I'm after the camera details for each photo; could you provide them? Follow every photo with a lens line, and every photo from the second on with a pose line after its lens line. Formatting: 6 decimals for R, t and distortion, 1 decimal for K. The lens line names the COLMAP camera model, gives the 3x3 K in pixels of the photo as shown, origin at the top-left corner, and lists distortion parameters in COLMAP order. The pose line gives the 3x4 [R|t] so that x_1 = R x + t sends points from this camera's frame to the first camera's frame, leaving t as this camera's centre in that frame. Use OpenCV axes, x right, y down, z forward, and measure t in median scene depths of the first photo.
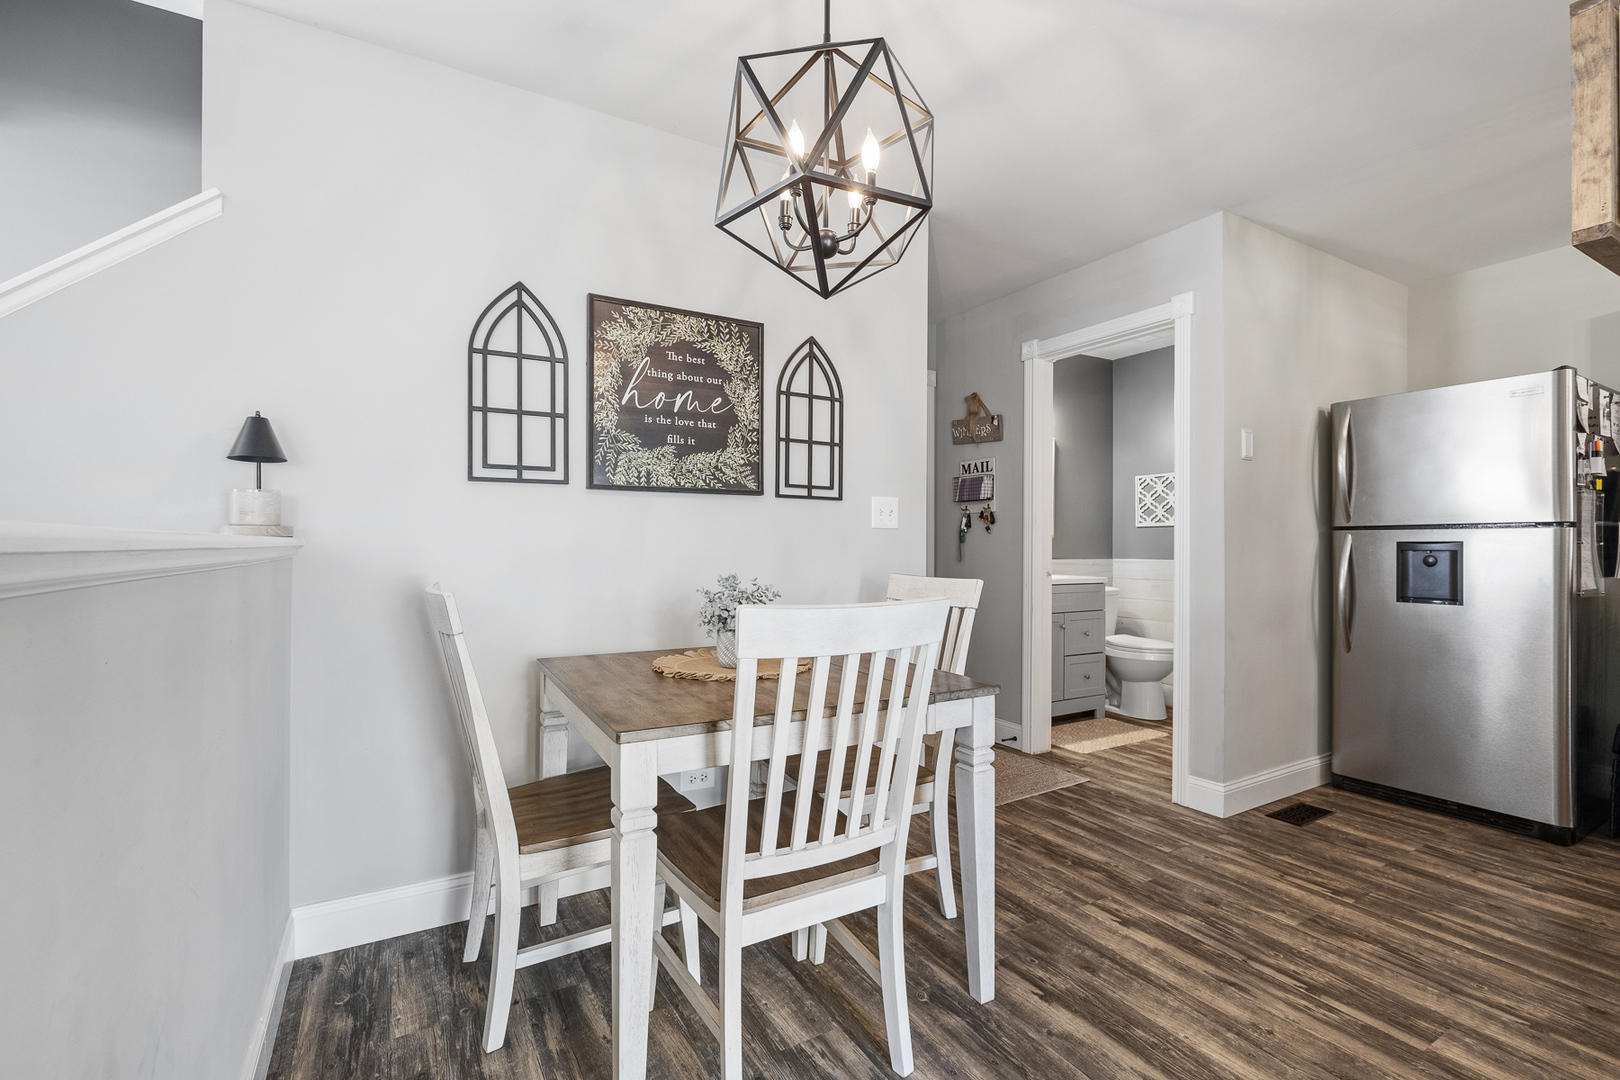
lens RADIAL K [[730.7, 0, 811.6], [0, 730.7, 541.1], [0, 0, 1]] dist [-0.003222, -0.000061]
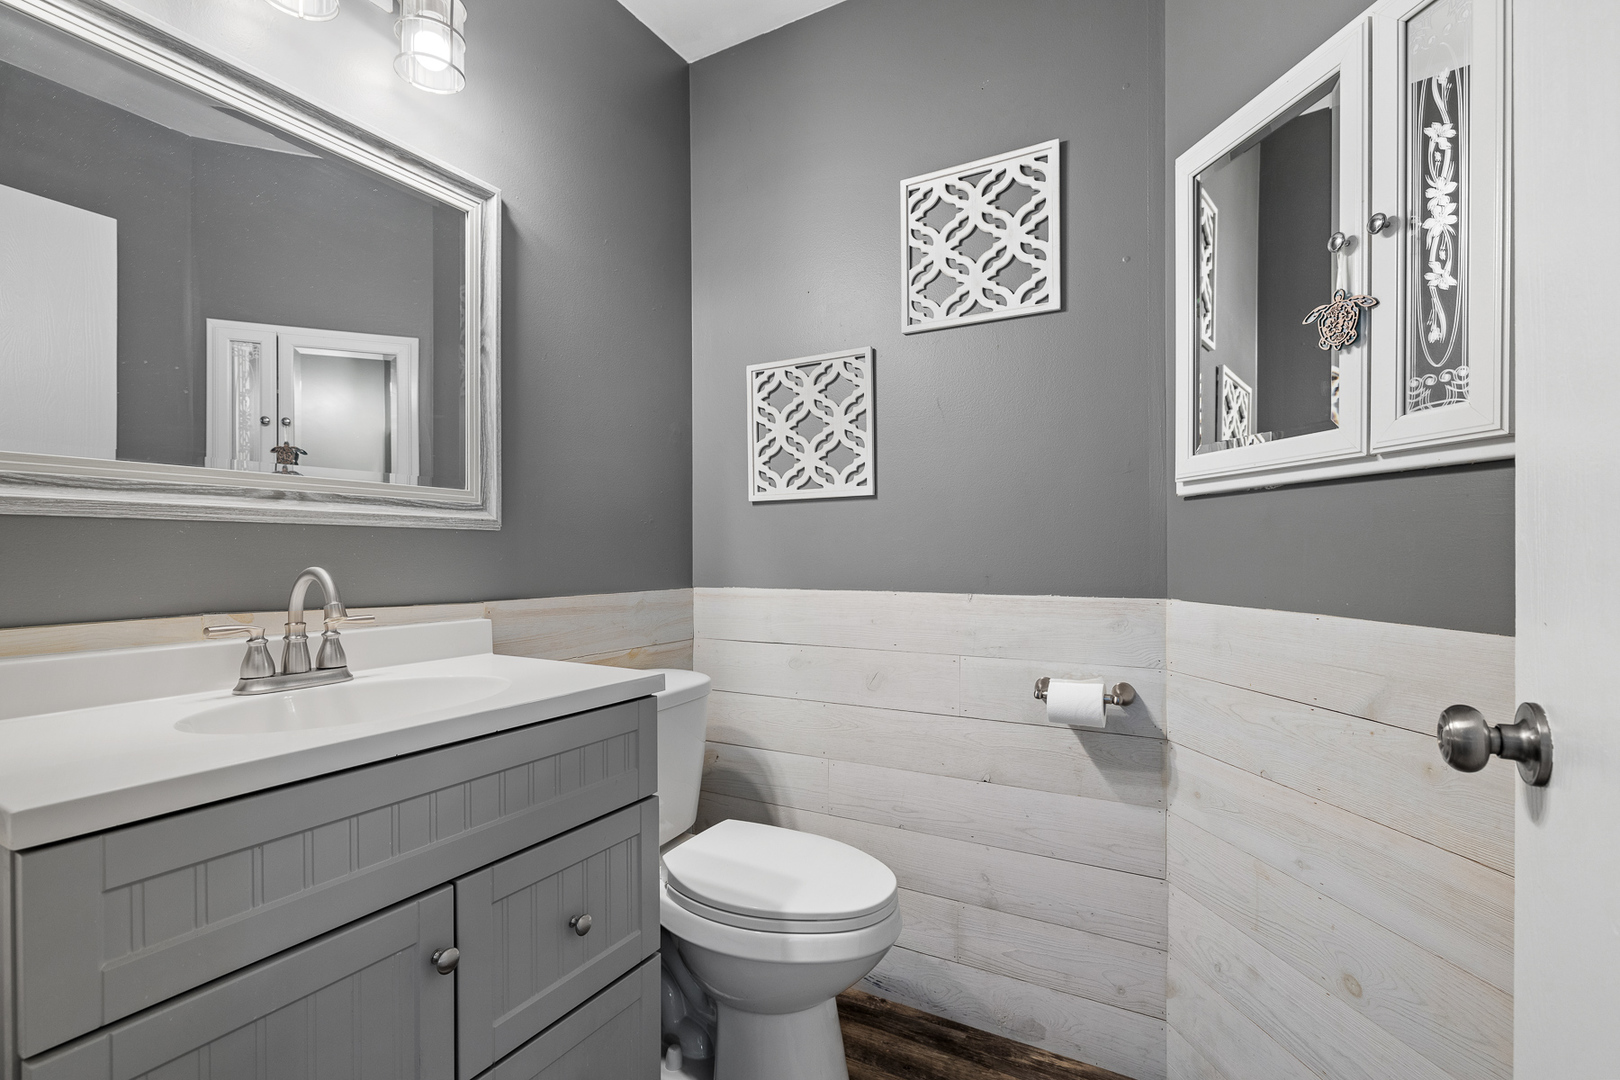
lens RADIAL K [[730.7, 0, 813.7], [0, 730.7, 551.0], [0, 0, 1]] dist [-0.003222, -0.000061]
pose [[0.867055, -0.008817, 0.498134, 0.291646], [0.010272, 0.999947, -0.000180, 0.005840], [-0.498107, 0.005273, 0.867100, 0.671806]]
